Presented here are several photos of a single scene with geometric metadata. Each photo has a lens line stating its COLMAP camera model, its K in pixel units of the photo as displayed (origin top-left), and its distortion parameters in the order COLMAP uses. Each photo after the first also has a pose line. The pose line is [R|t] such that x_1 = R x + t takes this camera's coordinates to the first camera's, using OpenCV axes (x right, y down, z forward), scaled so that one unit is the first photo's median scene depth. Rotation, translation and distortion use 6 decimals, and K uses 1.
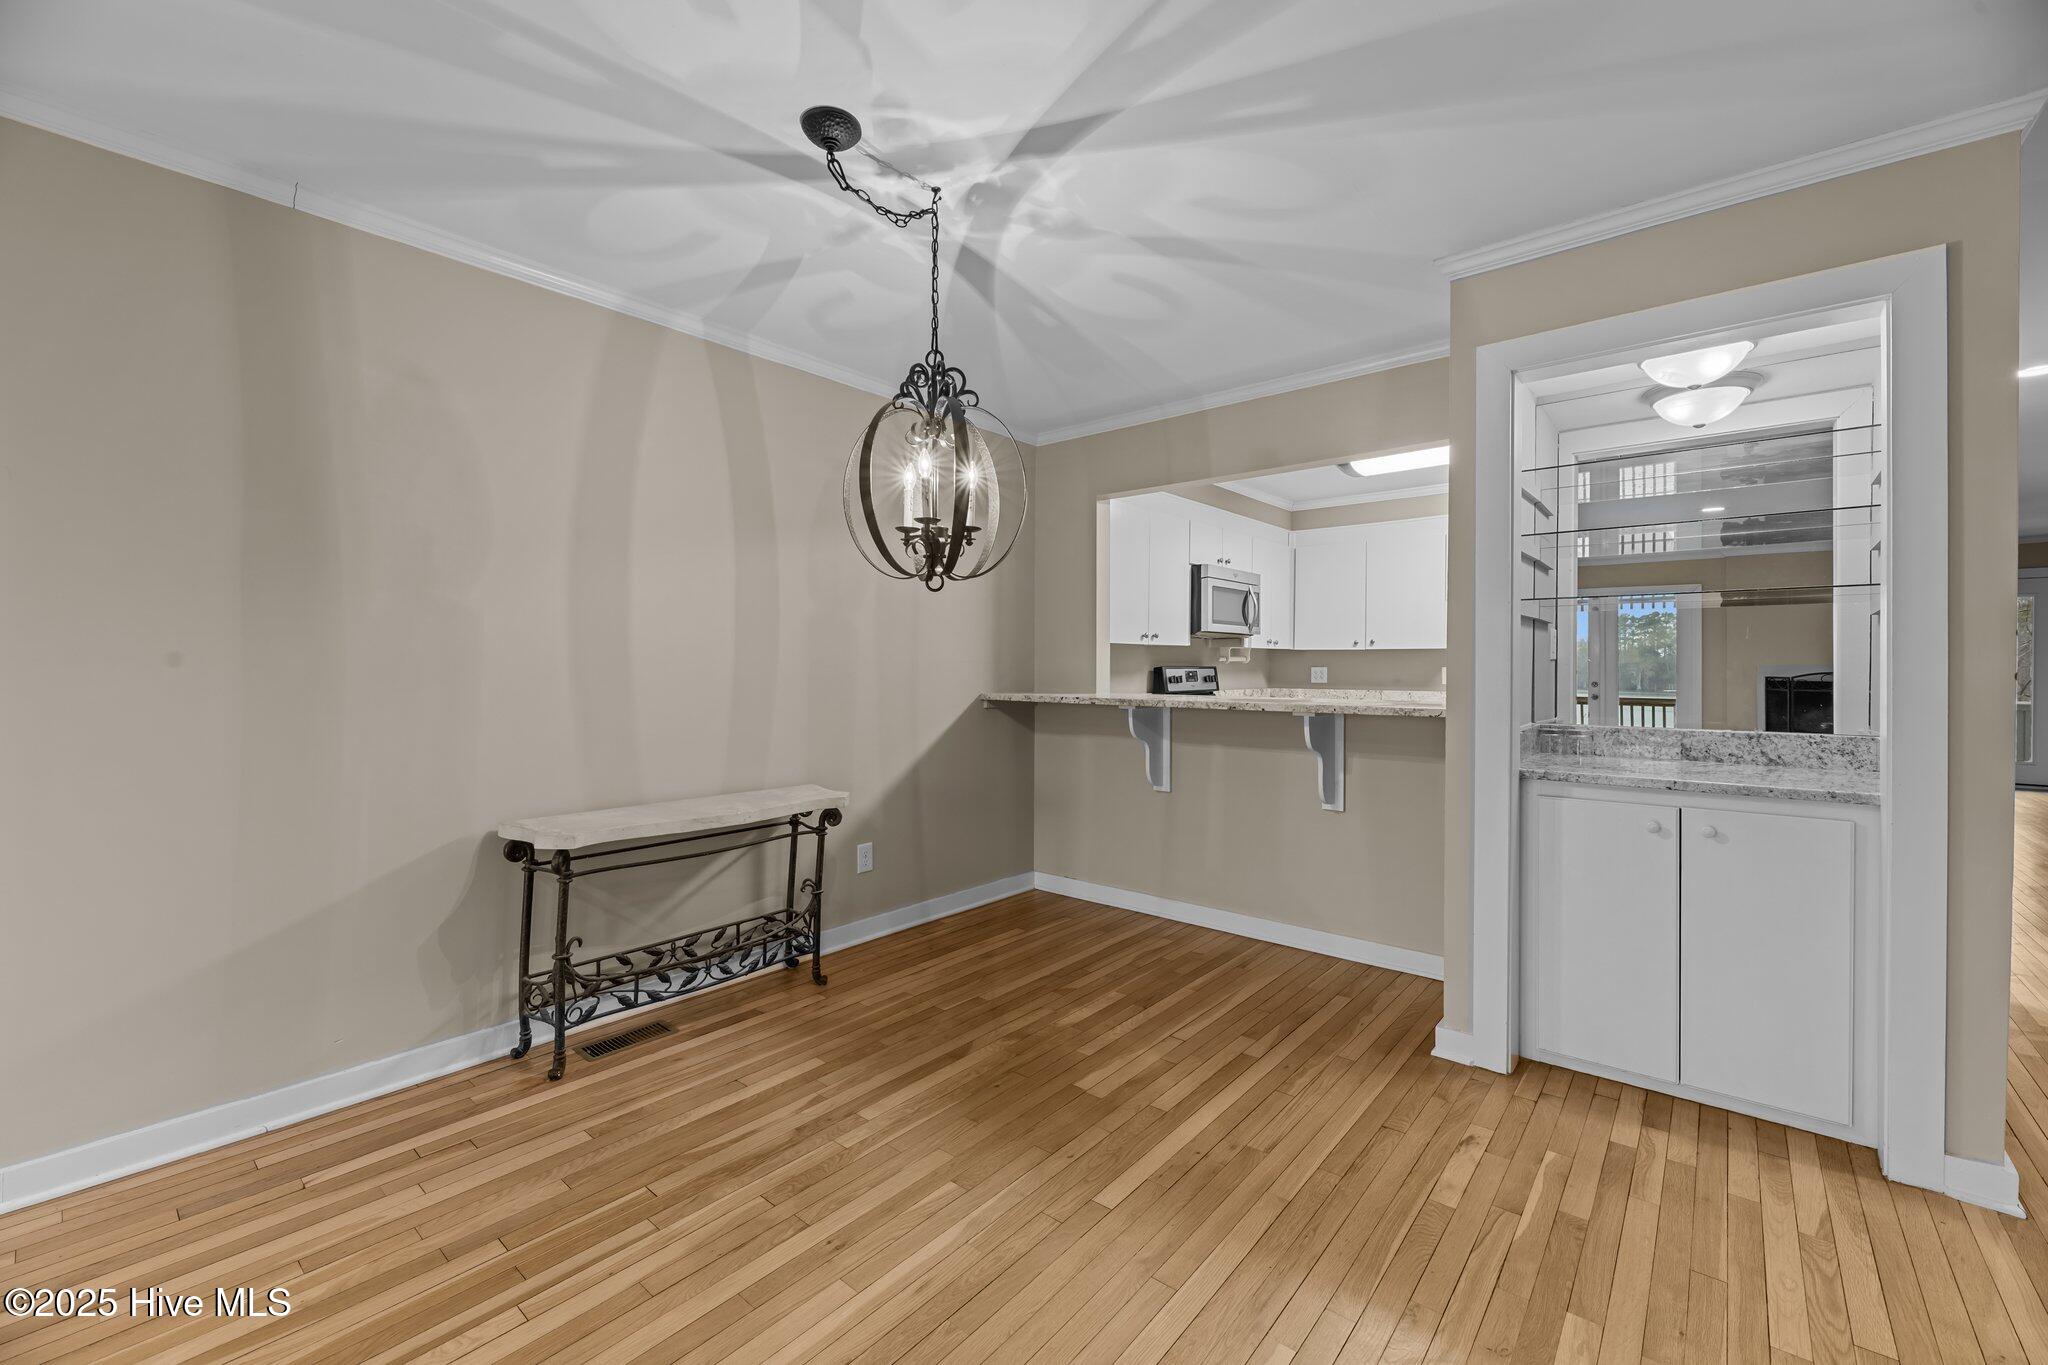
lens RADIAL K [[832.9, 0, 1020.5], [0, 832.9, 670.4], [0, 0, 1]] dist [-0.000343, -0.000368]
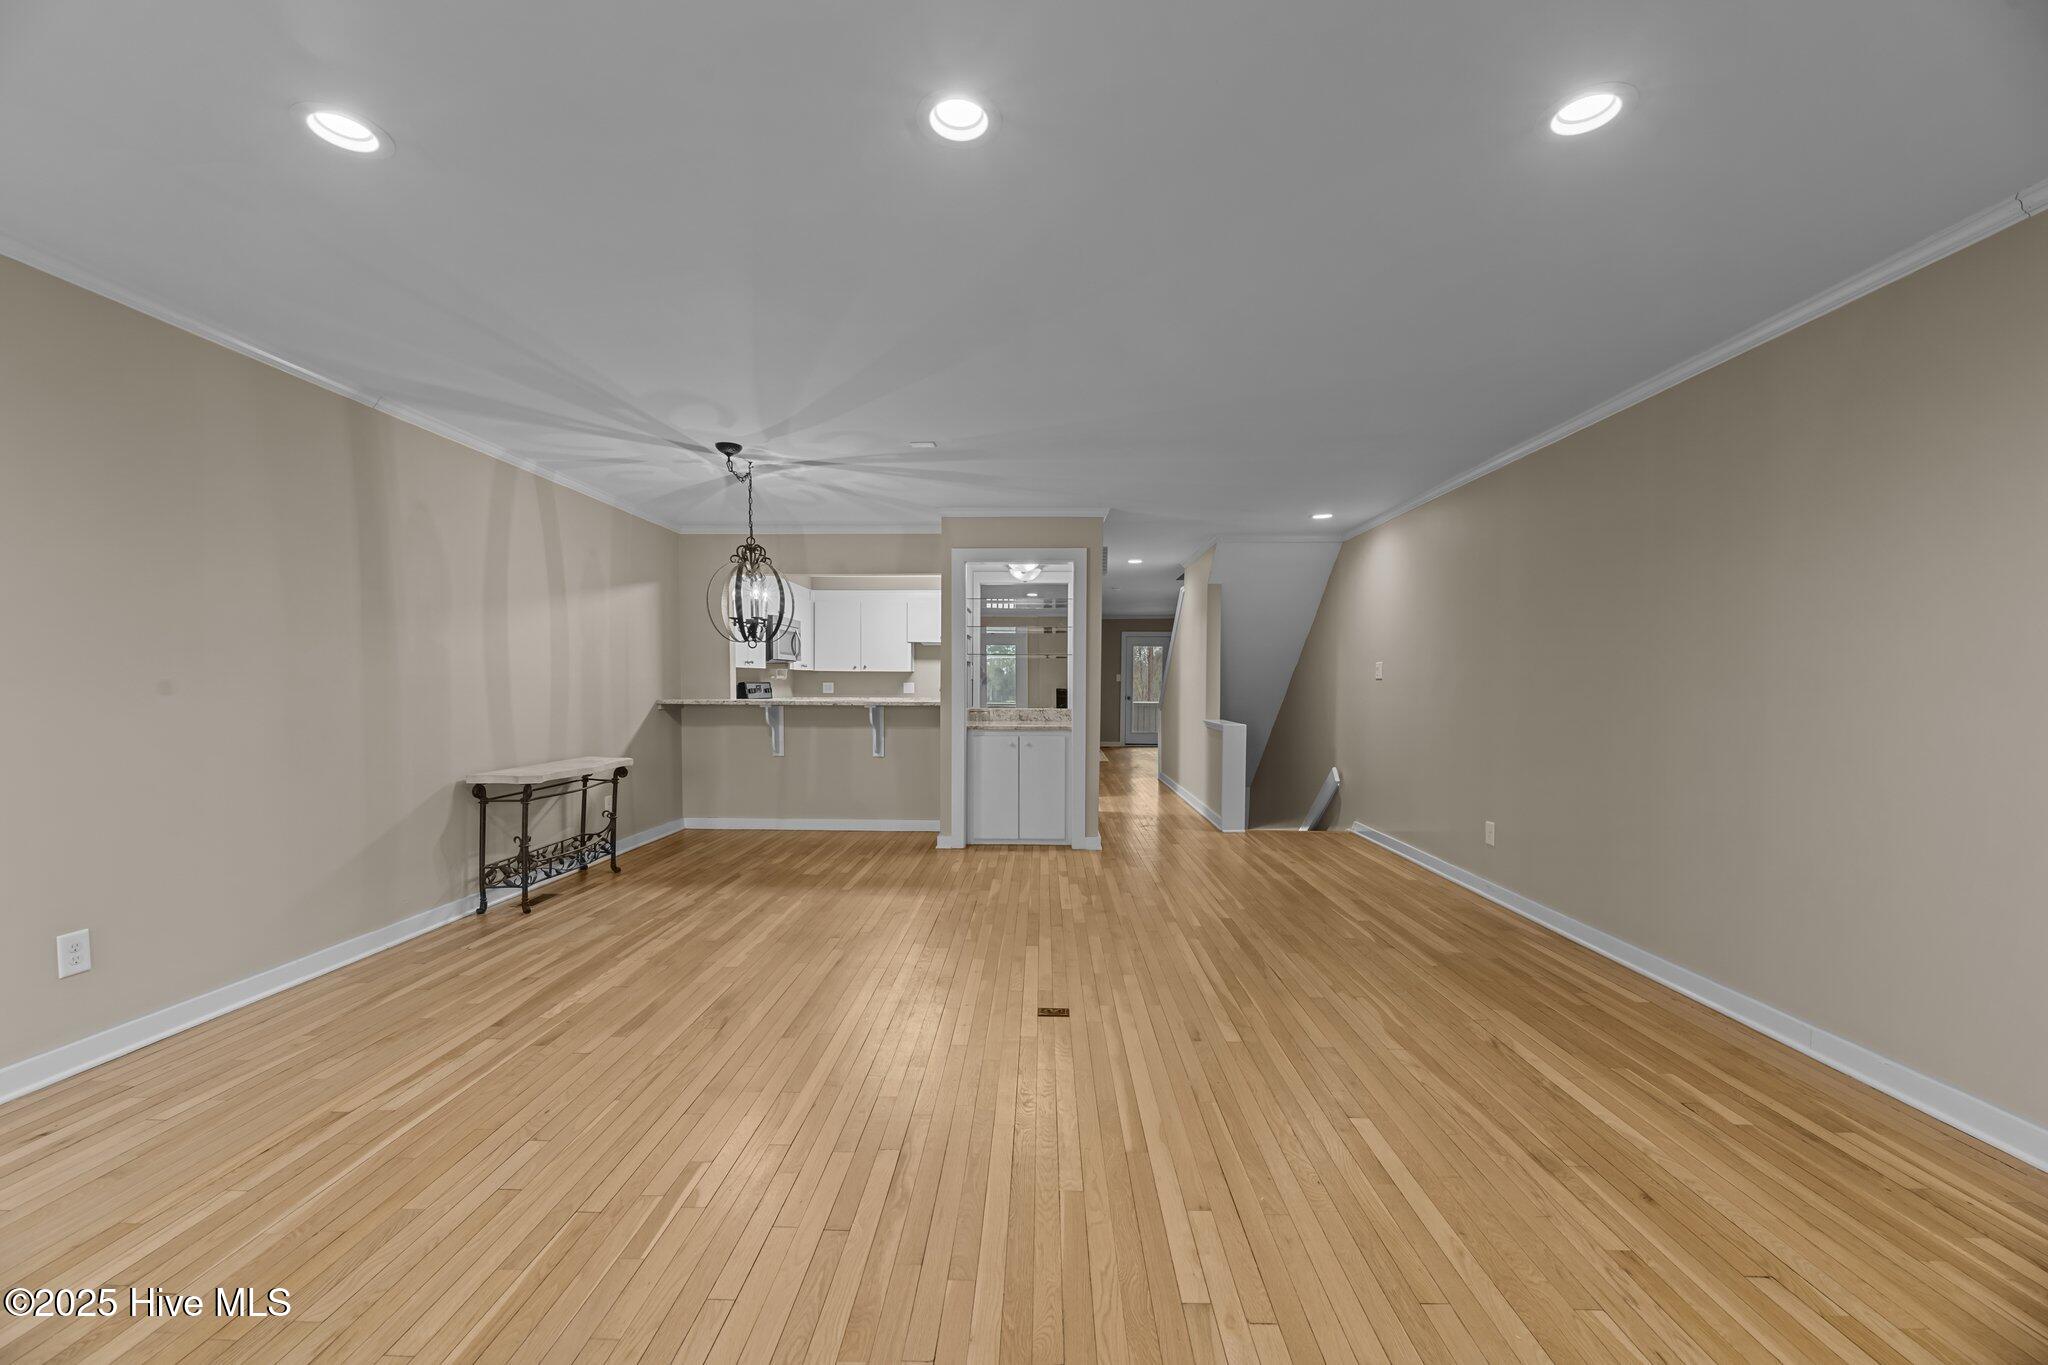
lens RADIAL K [[832.9, 0, 1023.7], [0, 832.9, 685.6], [0, 0, 1]] dist [-0.000343, -0.000368]
pose [[0.777221, -0.000034, 0.629228, -0.775805], [-0.000536, 1.000000, 0.000716, 0.000870], [-0.629227, -0.000894, 0.777221, -0.961201]]
